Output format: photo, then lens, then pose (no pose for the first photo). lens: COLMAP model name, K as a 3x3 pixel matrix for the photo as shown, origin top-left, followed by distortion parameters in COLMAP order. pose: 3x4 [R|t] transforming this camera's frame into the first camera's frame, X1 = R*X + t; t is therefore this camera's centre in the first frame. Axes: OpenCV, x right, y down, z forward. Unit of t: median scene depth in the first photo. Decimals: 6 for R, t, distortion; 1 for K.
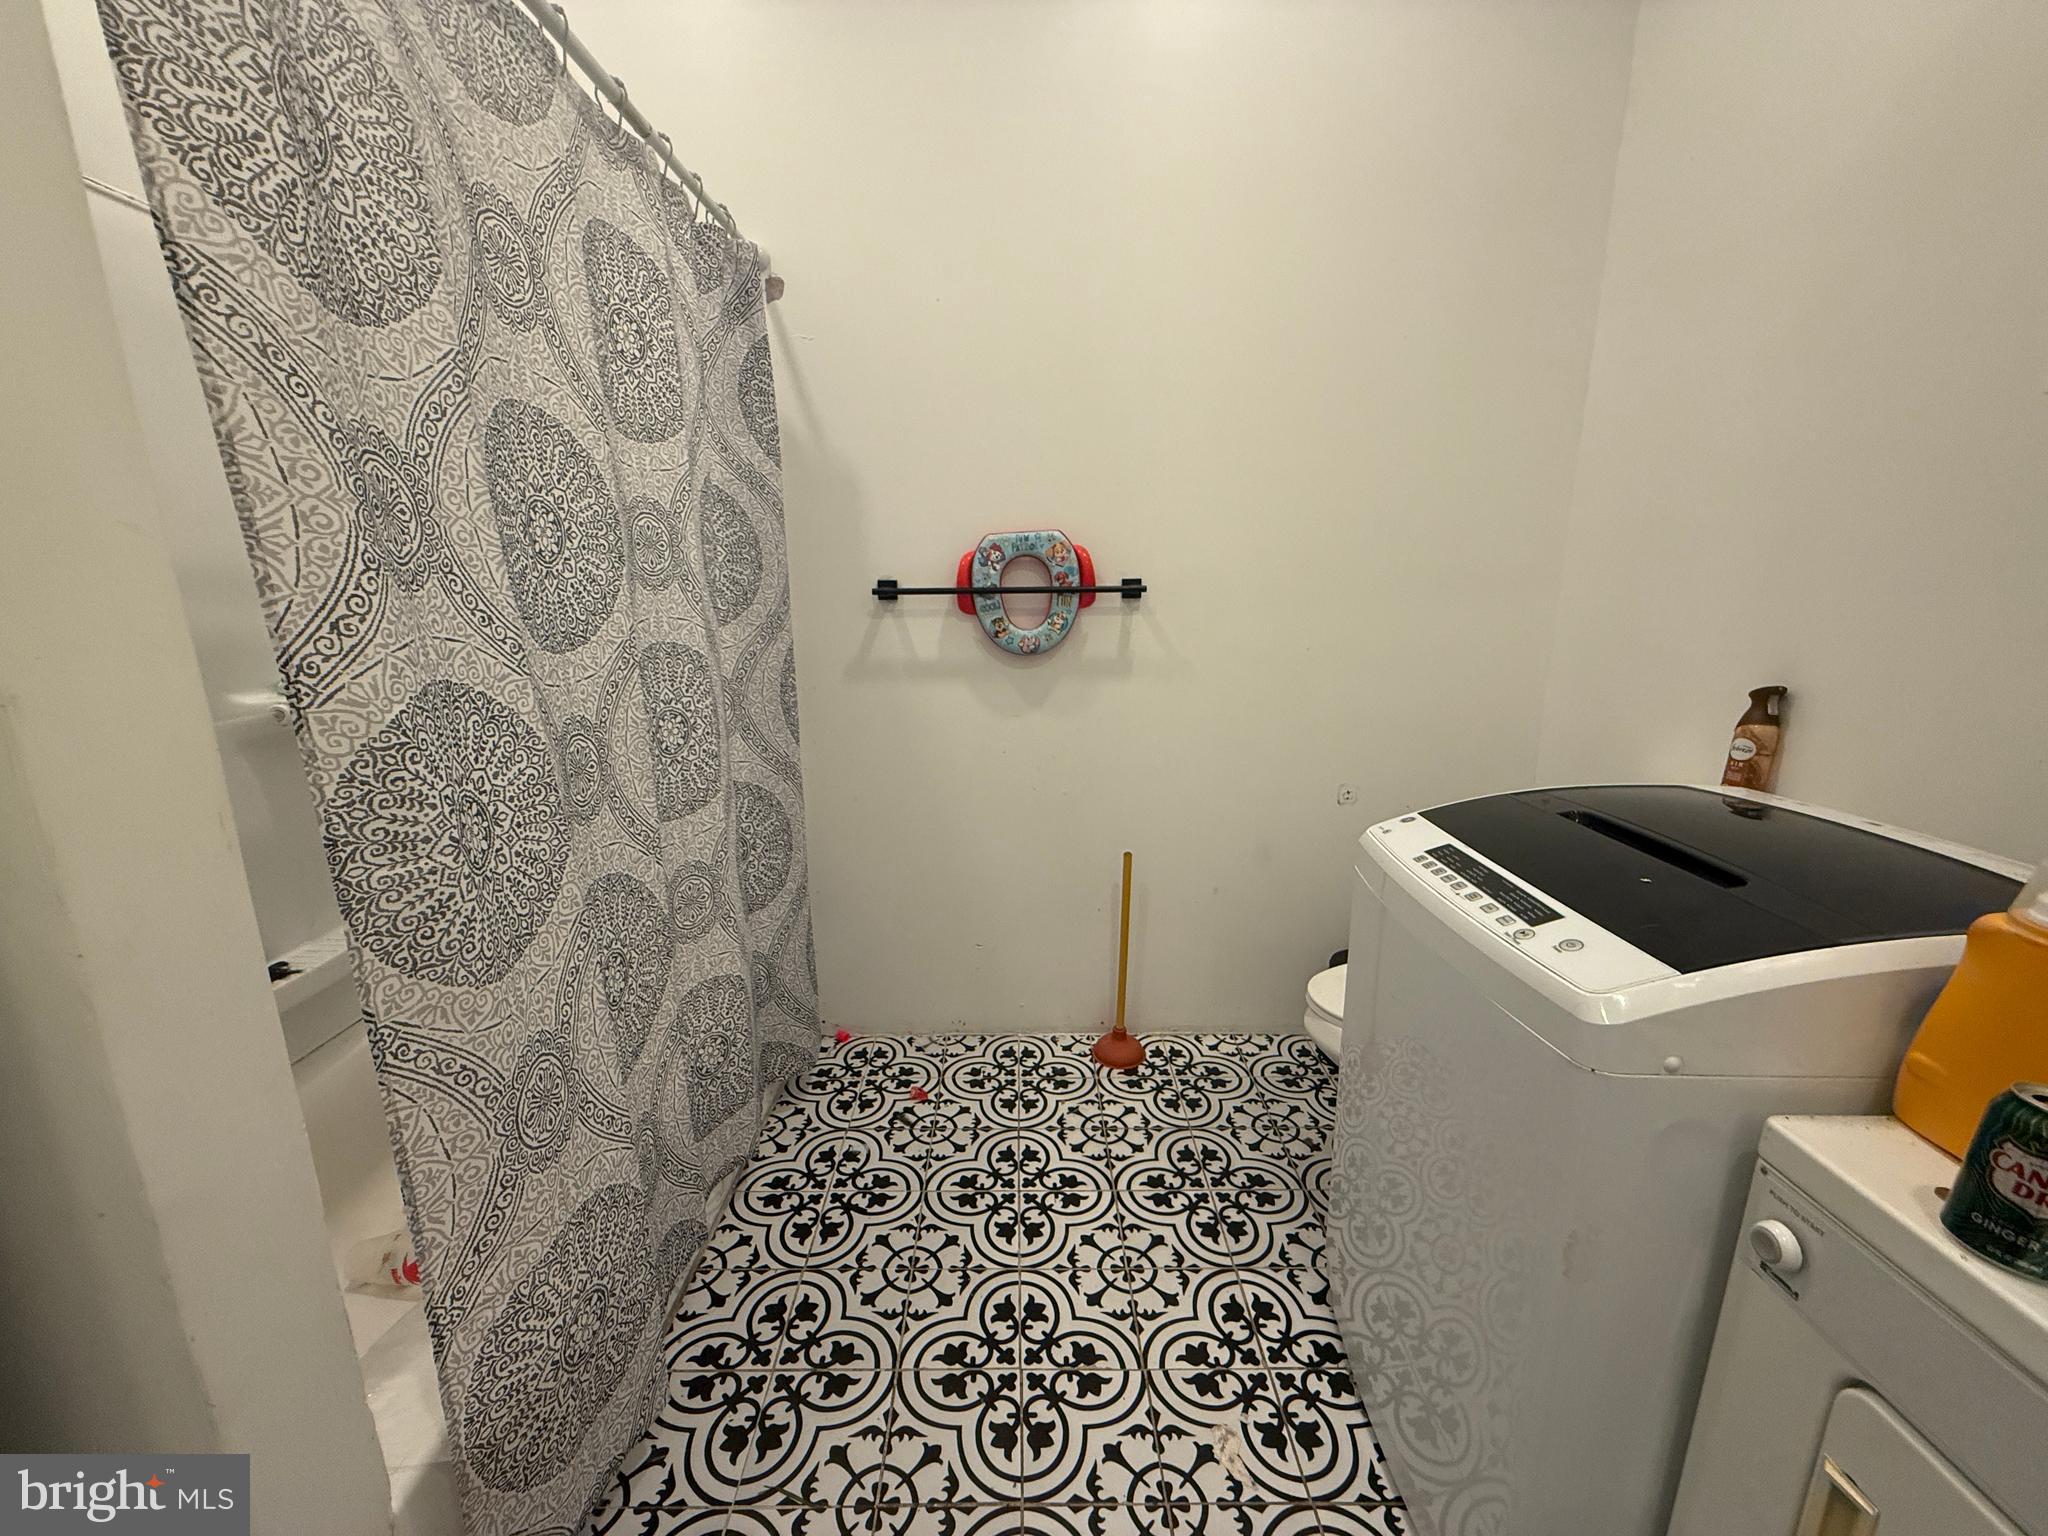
lens RADIAL K [[822.0, 0, 1031.4], [0, 822.0, 772.8], [0, 0, 1]] dist [0.025569, 0.000063]
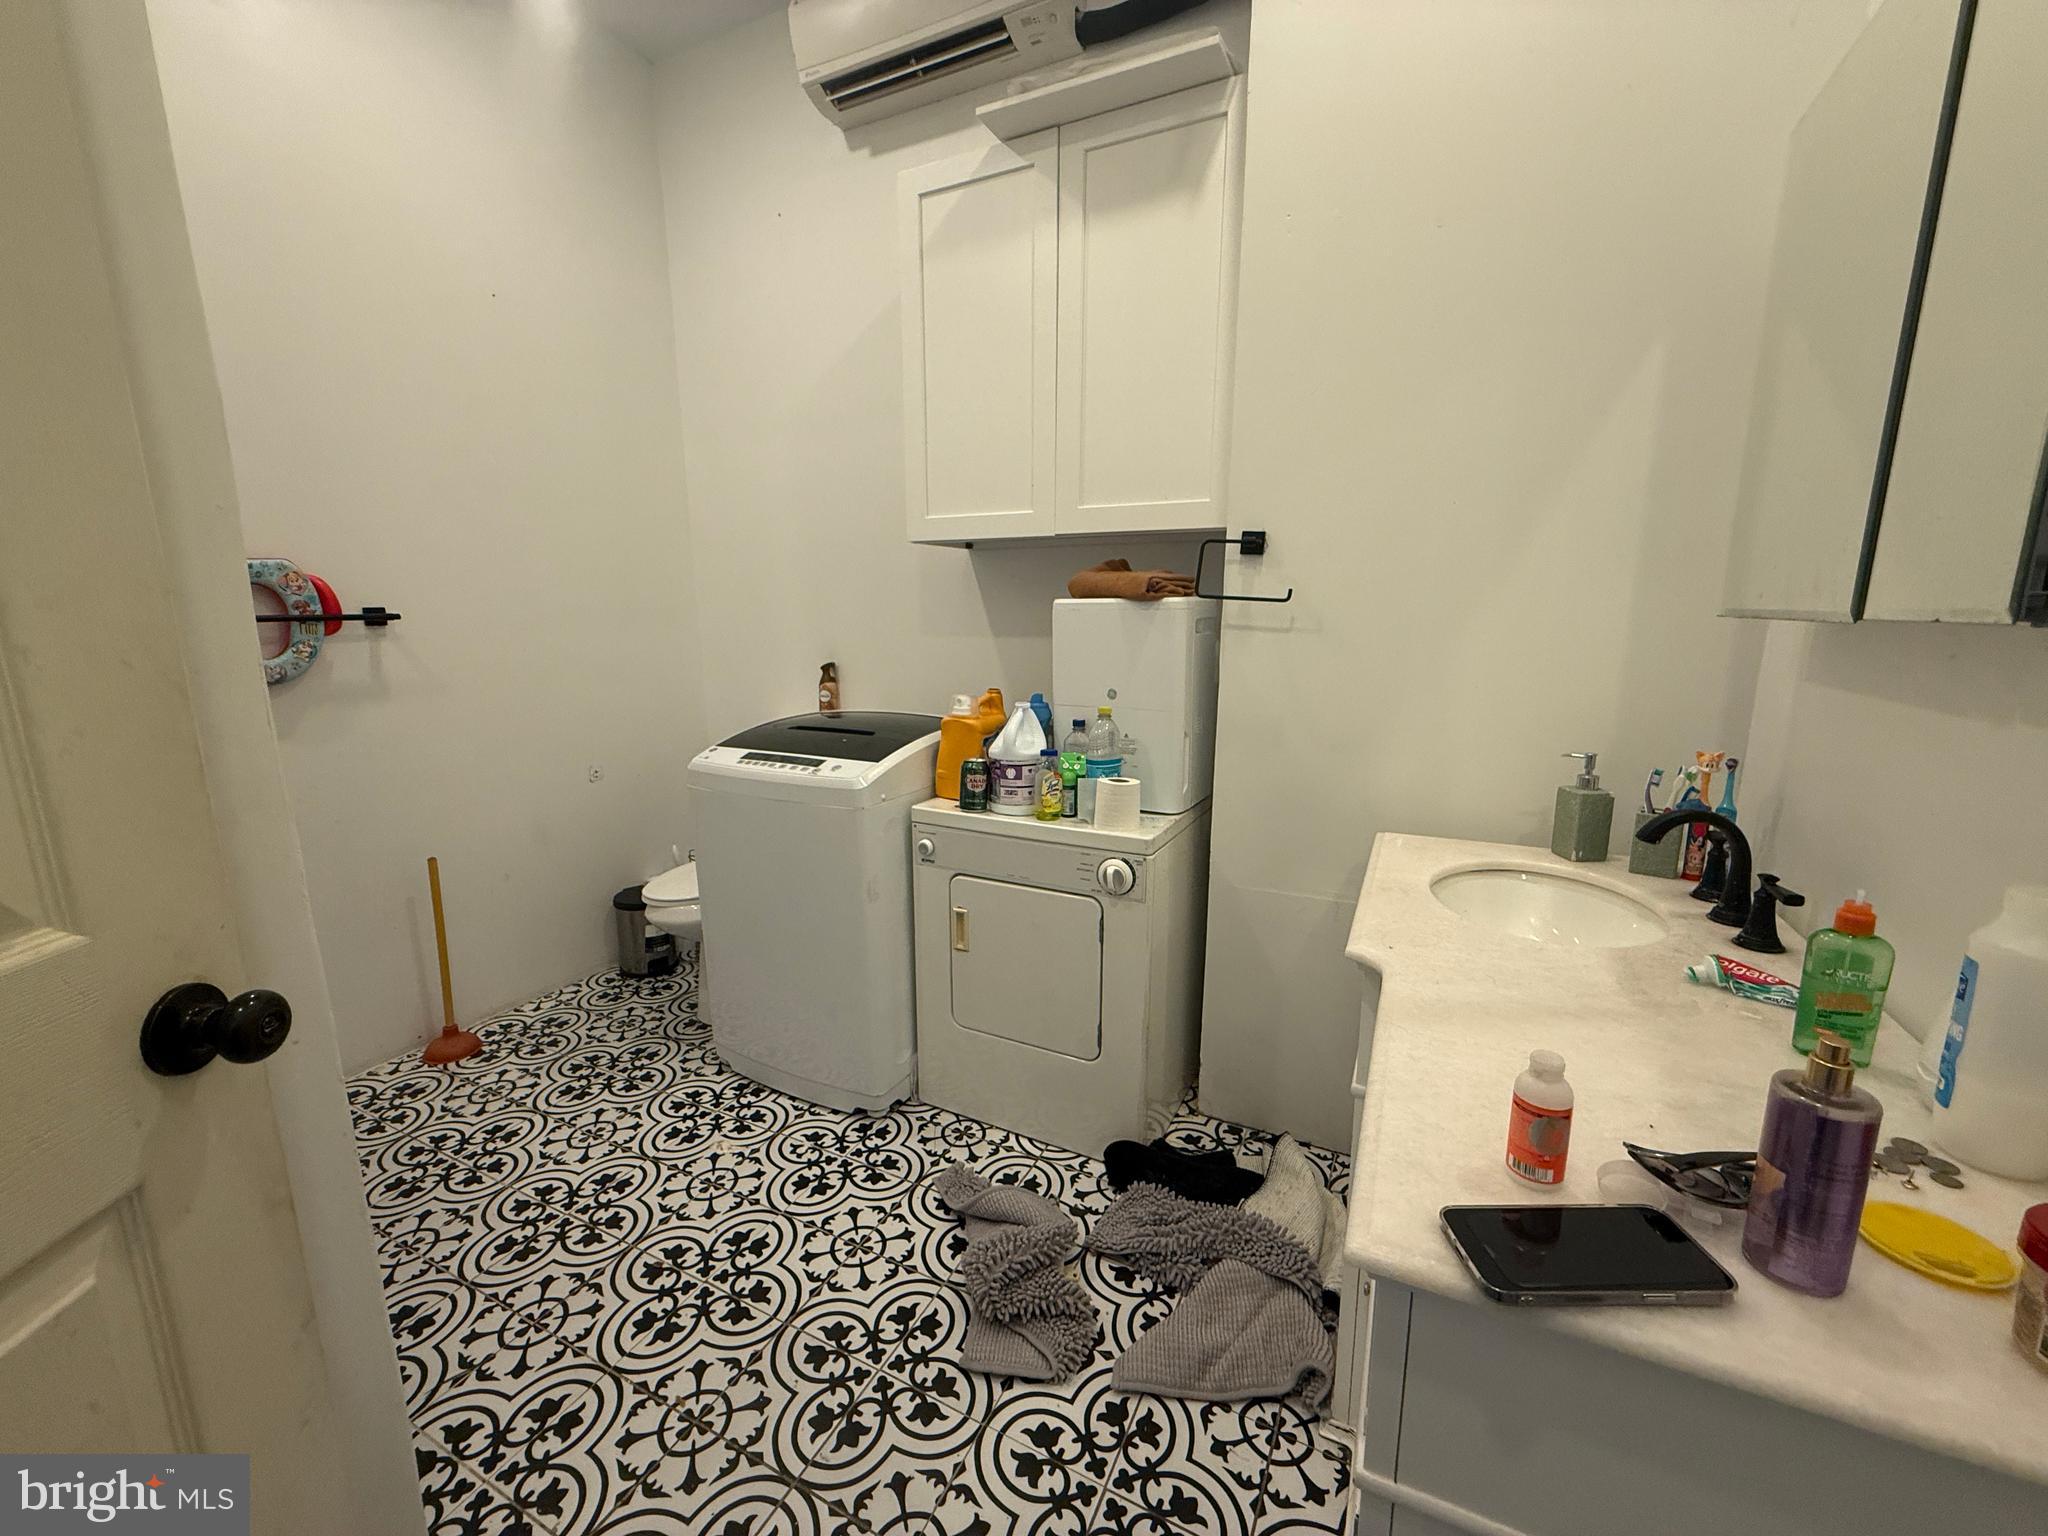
lens RADIAL K [[822.0, 0, 1028.9], [0, 822.0, 763.0], [0, 0, 1]] dist [0.025569, 0.000063]
pose [[0.455058, -0.165989, 0.874854, -0.492566], [0.209865, 0.974789, 0.075788, 0.060854], [-0.865378, 0.149114, 0.478421, -0.239368]]
